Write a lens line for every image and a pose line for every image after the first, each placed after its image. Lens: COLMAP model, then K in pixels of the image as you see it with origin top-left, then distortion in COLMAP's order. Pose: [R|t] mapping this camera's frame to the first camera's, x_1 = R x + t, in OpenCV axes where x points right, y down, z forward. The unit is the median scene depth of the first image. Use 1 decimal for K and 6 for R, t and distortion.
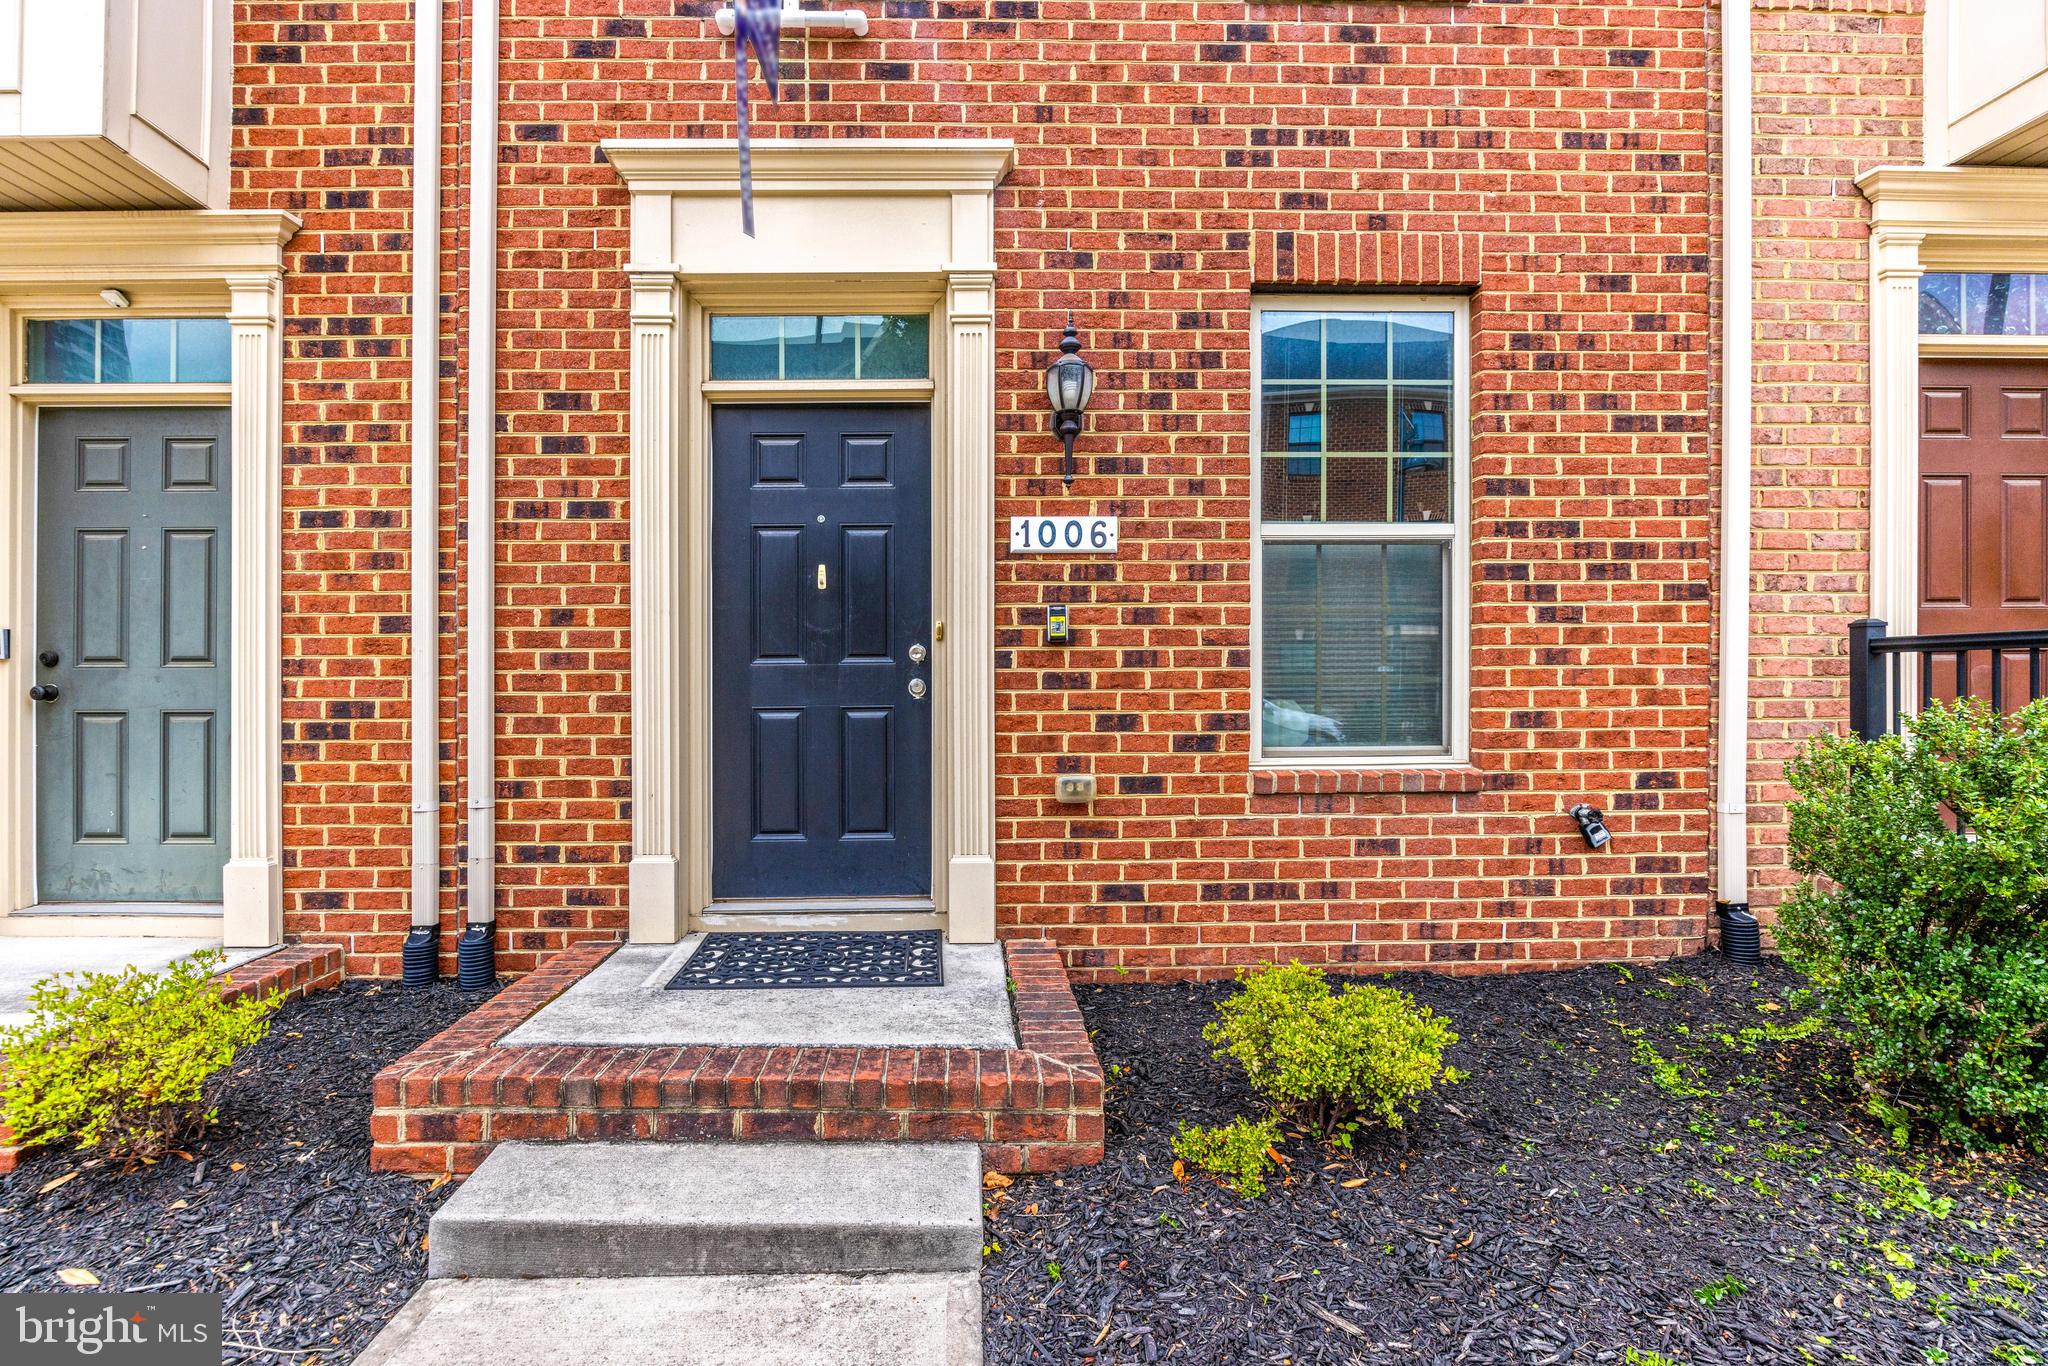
lens RADIAL K [[893.5, 0, 1024.0], [0, 893.5, 683.0], [0, 0, 1]] dist [-0.012175, 0.000004]
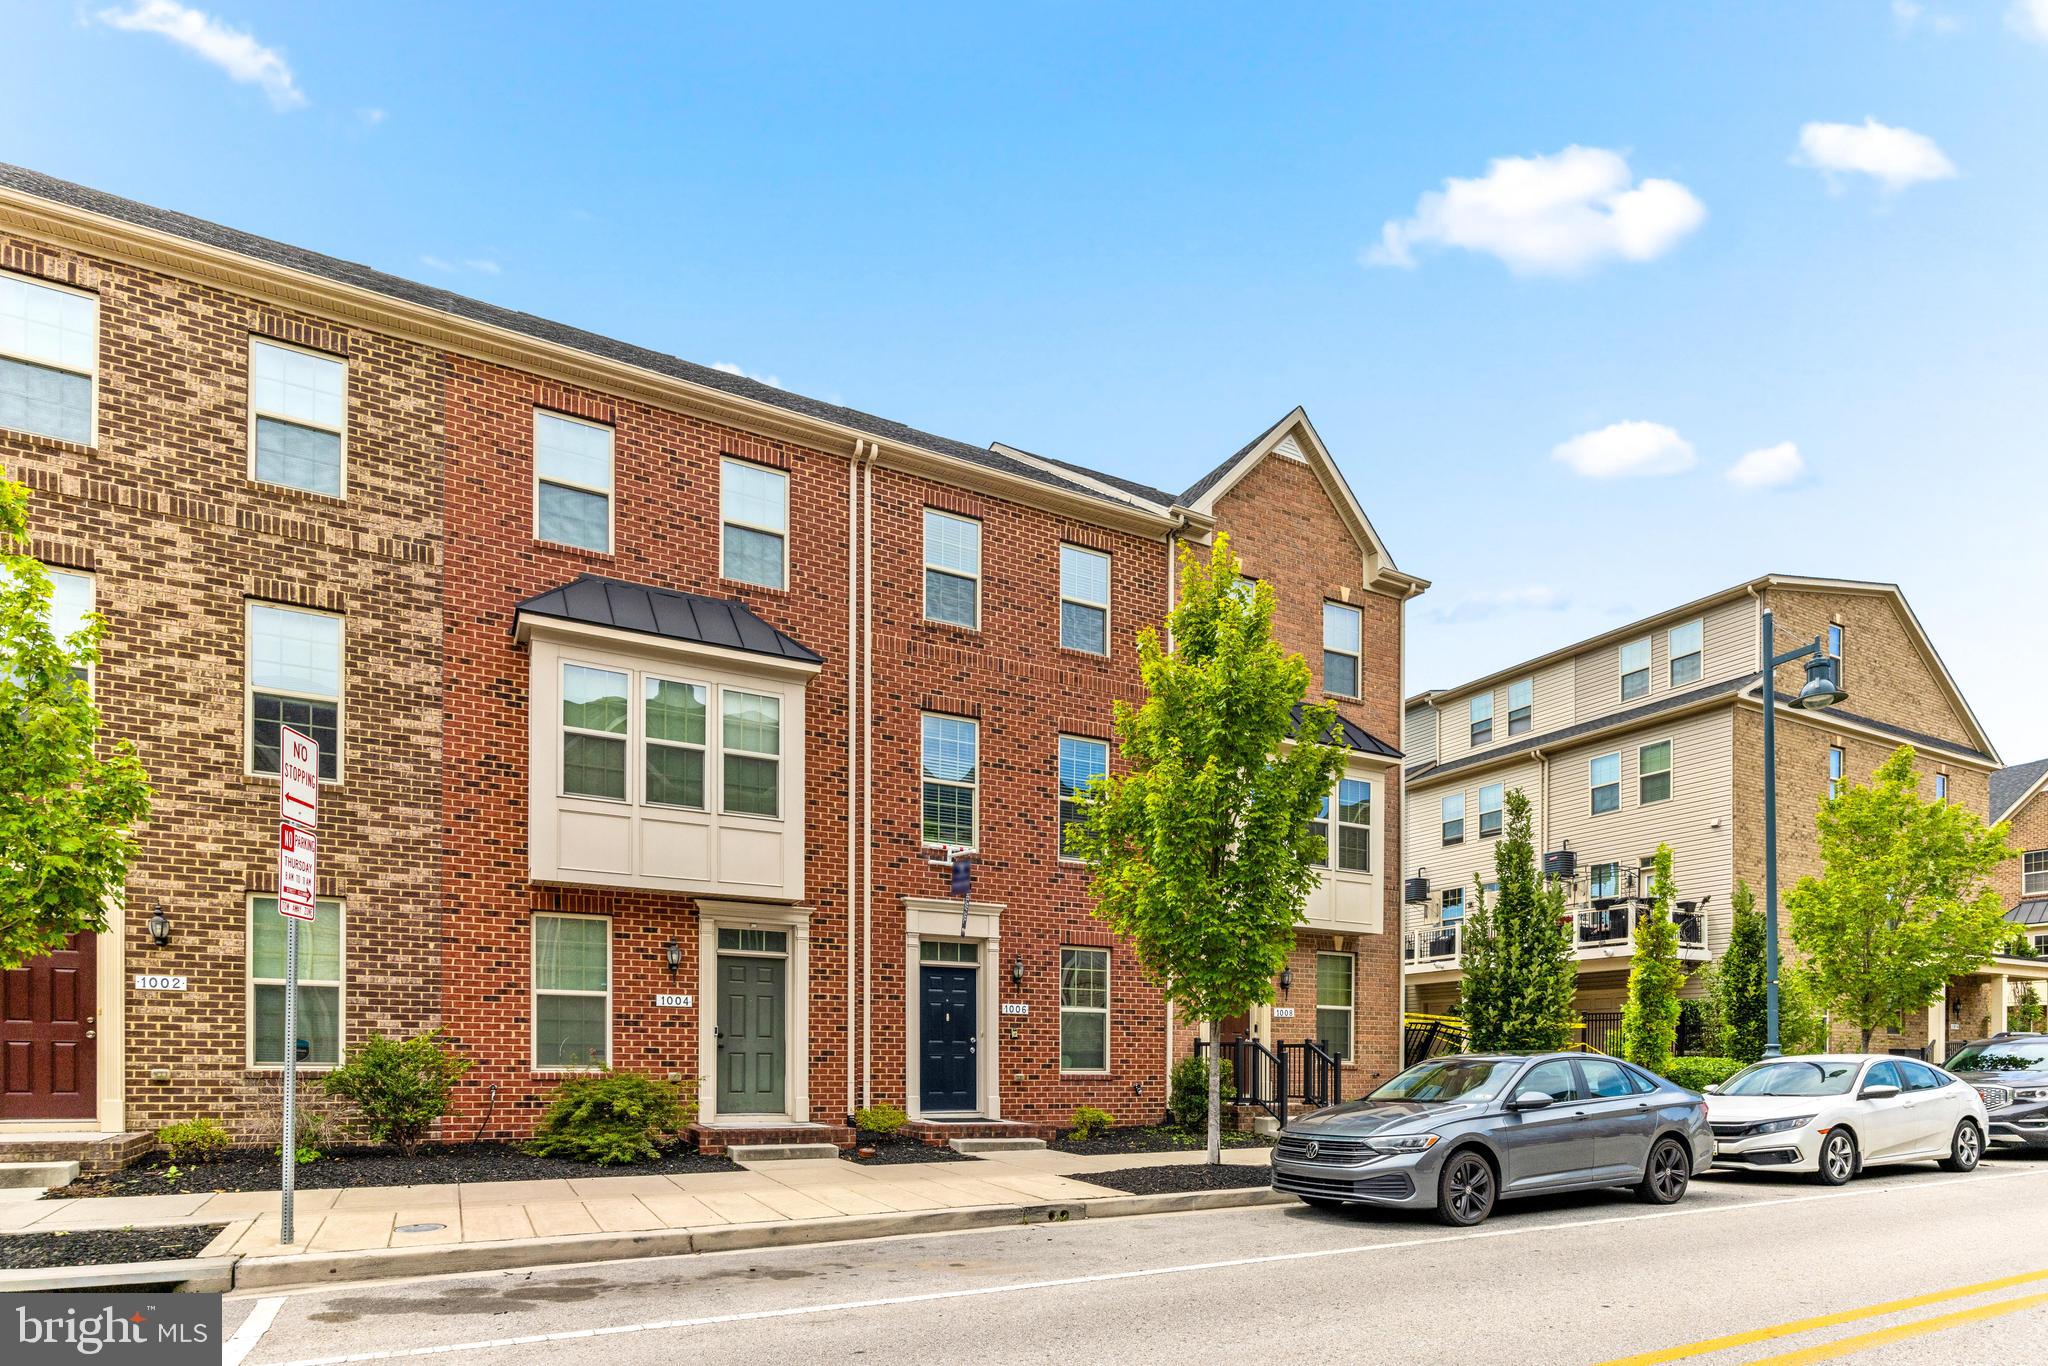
lens RADIAL K [[1114.6, 0, 1024.0], [0, 1114.6, 683.0], [0, 0, 1]] dist [0.001419, 0.000052]
pose [[0.933265, 0.131127, 0.334398, -1.699765], [-0.020834, 0.949176, -0.314054, 0.008784], [-0.358583, 0.286129, 0.888565, -3.669728]]
